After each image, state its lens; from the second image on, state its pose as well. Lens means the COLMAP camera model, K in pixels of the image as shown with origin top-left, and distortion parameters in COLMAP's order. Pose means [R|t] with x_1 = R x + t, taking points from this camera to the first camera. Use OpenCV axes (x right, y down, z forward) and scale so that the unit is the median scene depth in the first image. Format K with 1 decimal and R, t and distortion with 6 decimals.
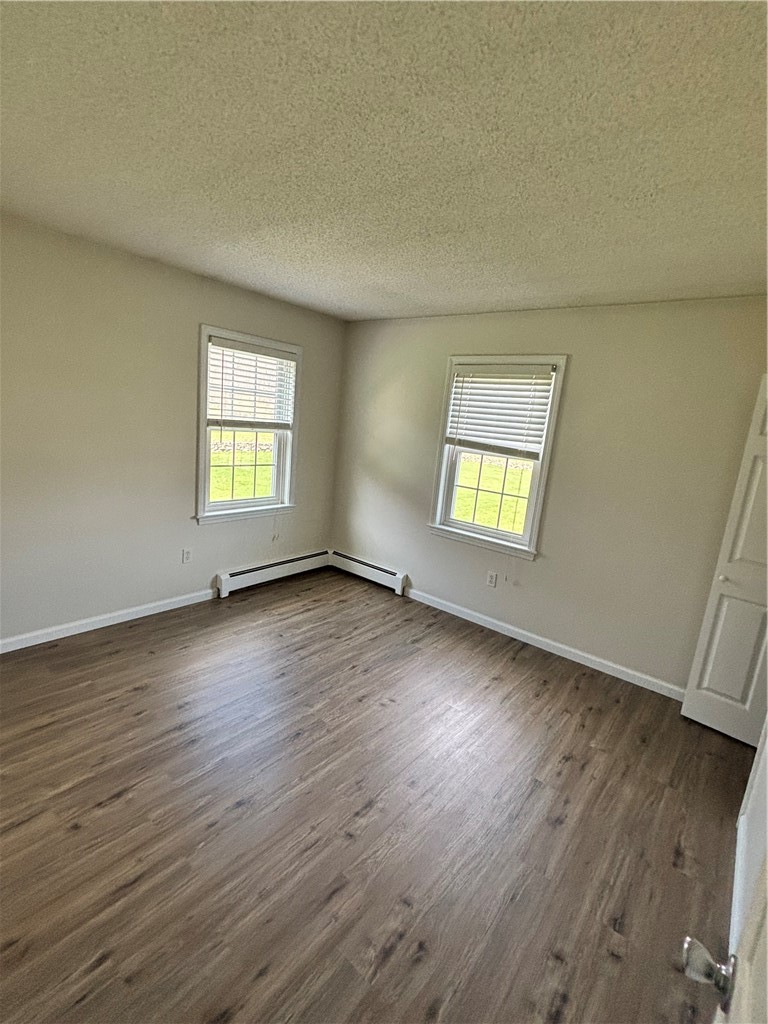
lens RADIAL K [[468.4, 0, 386.4], [0, 468.4, 509.9], [0, 0, 1]] dist [-0.001233, 0.000391]
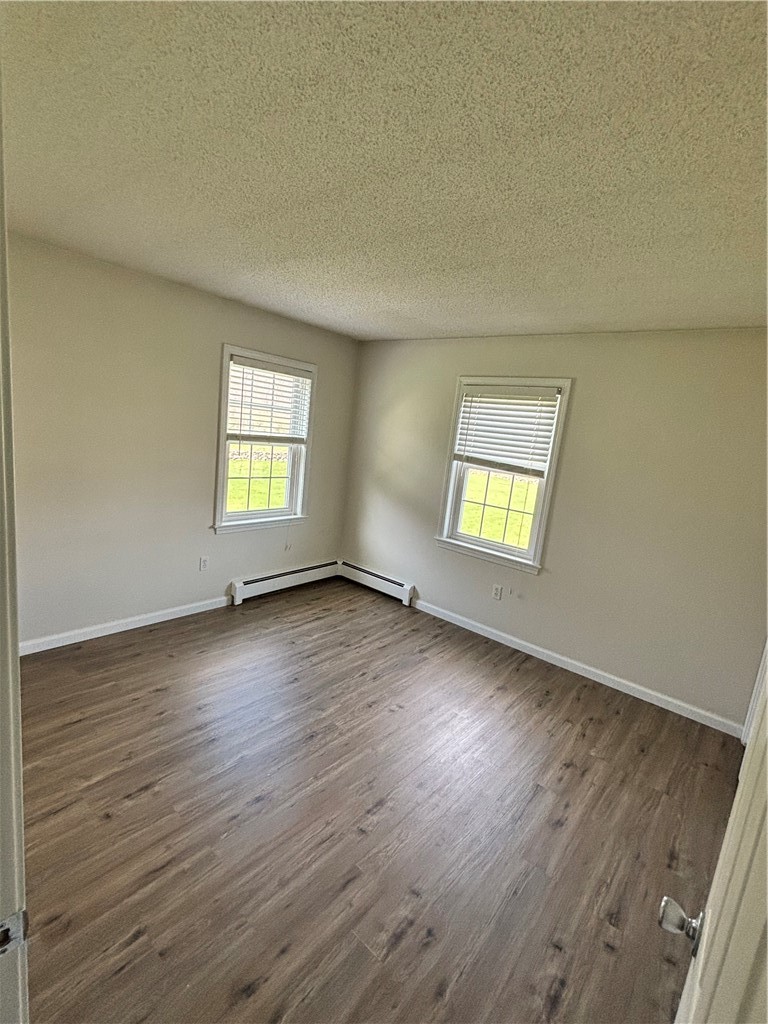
lens RADIAL K [[468.4, 0, 386.4], [0, 468.4, 509.4], [0, 0, 1]] dist [-0.001233, 0.000391]
pose [[0.999800, 0.017696, -0.009276, -0.073487], [-0.017909, 0.999566, -0.023410, -0.032381], [0.008858, 0.023572, 0.999683, -0.228105]]
